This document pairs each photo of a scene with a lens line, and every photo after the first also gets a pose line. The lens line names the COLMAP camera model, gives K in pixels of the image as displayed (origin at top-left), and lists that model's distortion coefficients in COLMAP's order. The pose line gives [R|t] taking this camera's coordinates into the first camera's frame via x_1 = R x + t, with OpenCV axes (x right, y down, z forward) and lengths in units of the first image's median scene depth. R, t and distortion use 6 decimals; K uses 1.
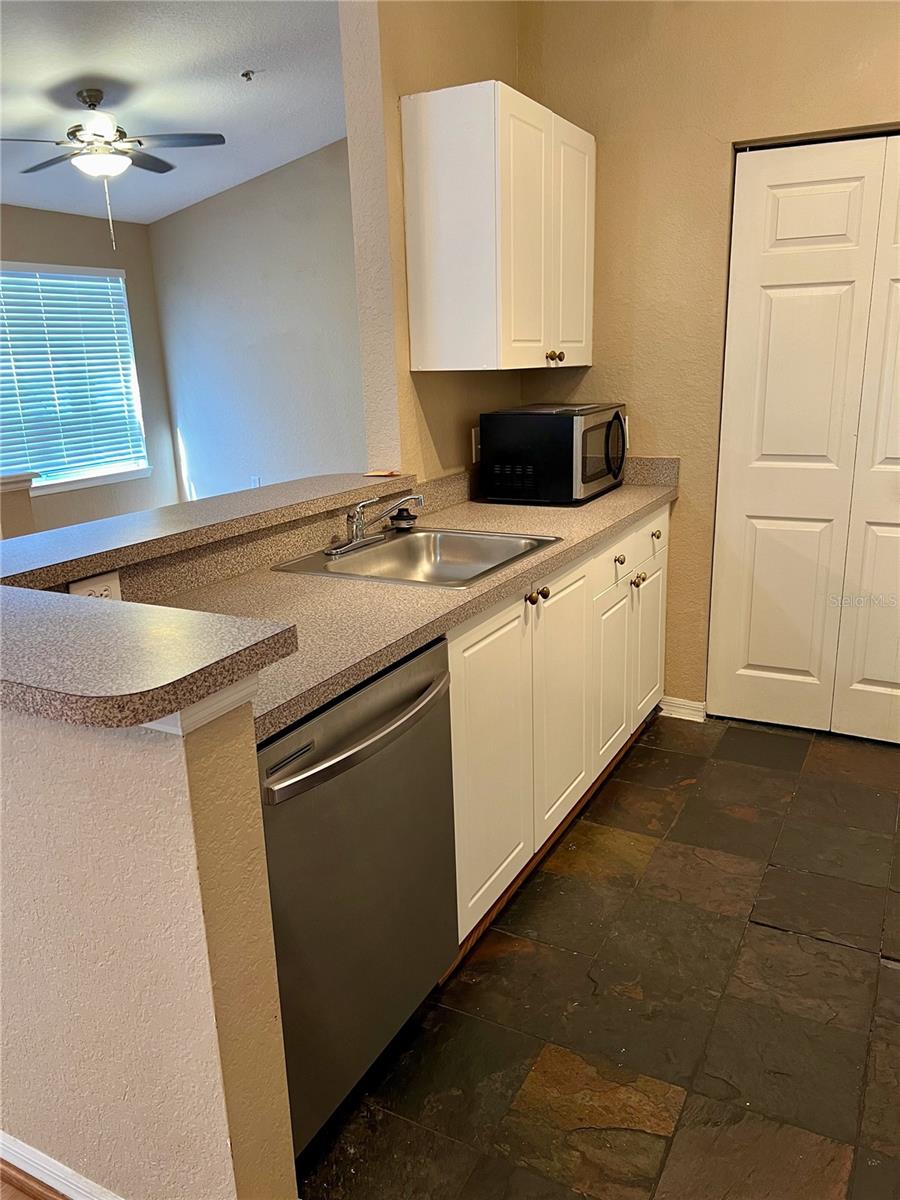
lens RADIAL K [[904.1, 0, 457.1], [0, 904.1, 602.8], [0, 0, 1]] dist [0.061283, -0.066245]
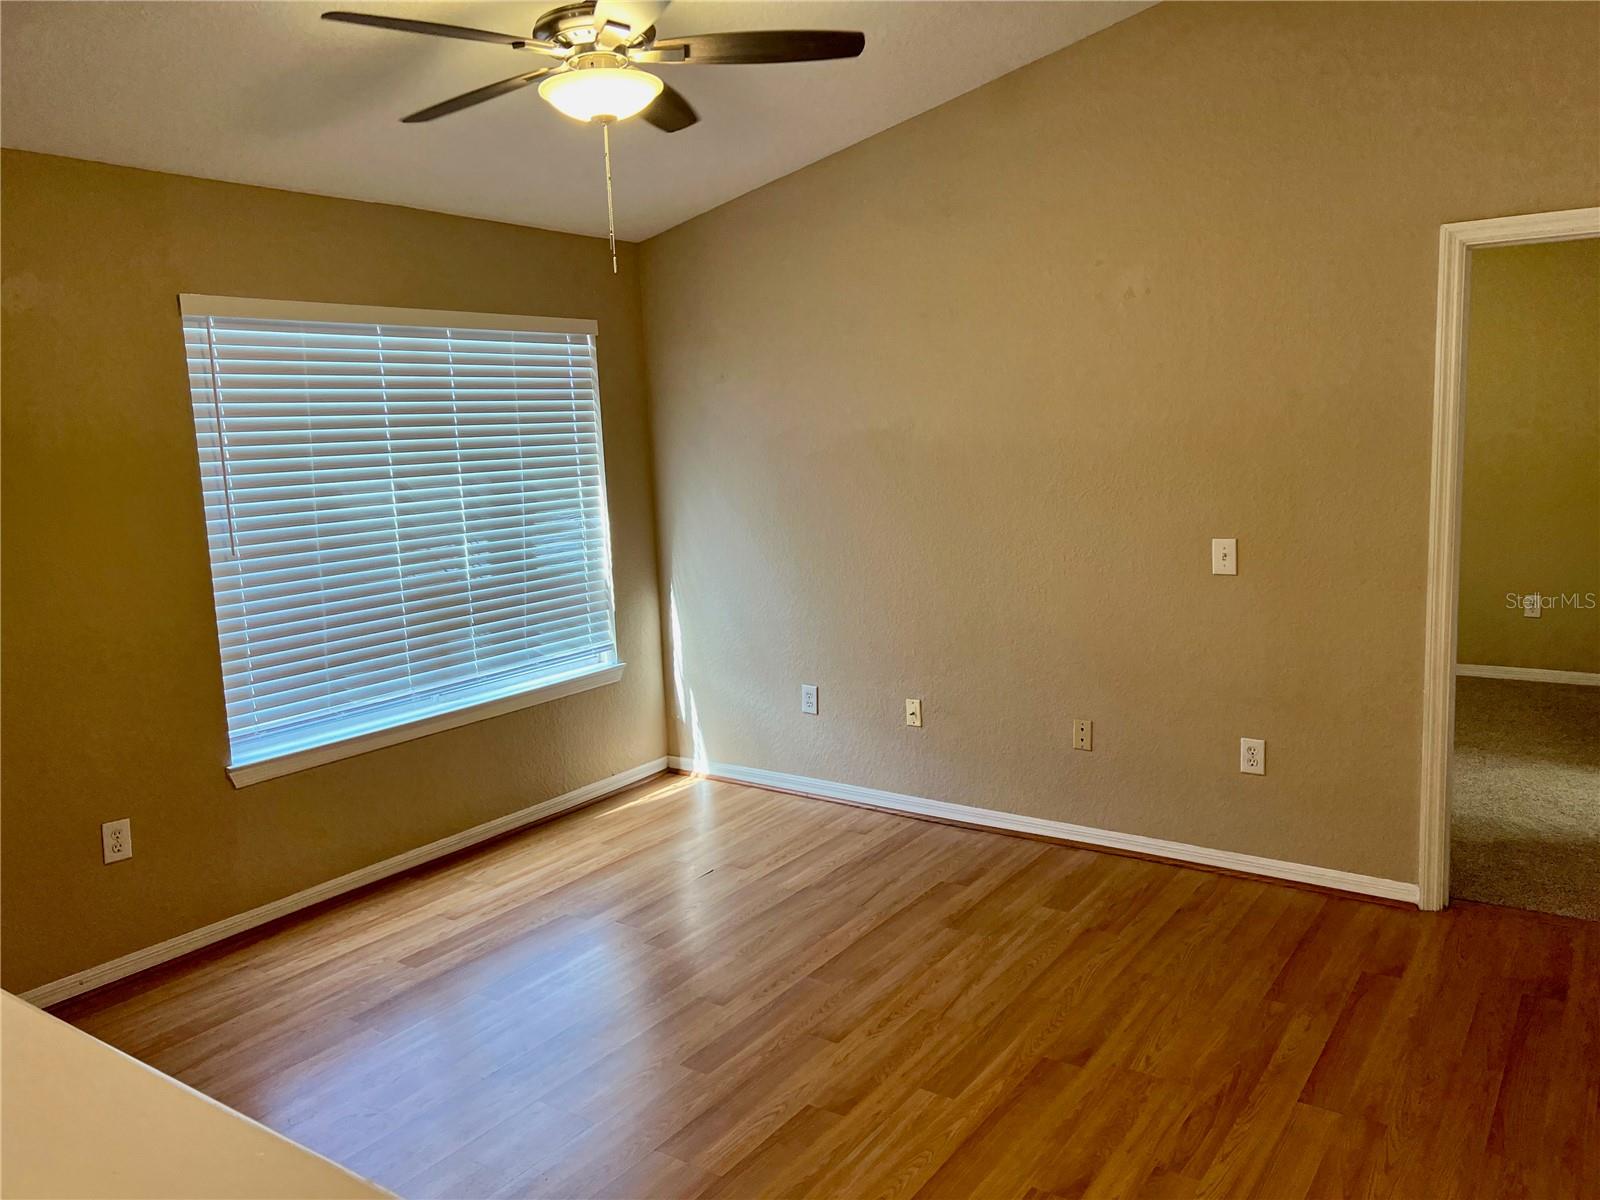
lens RADIAL K [[1193.5, 0, 813.1], [0, 1193.5, 603.9], [0, 0, 1]] dist [0.083469, -0.204794]
pose [[0.993445, 0.006869, -0.114101, -0.322604], [-0.020475, 0.992742, -0.118508, -0.237460], [0.112459, 0.120067, 0.986376, 0.685065]]
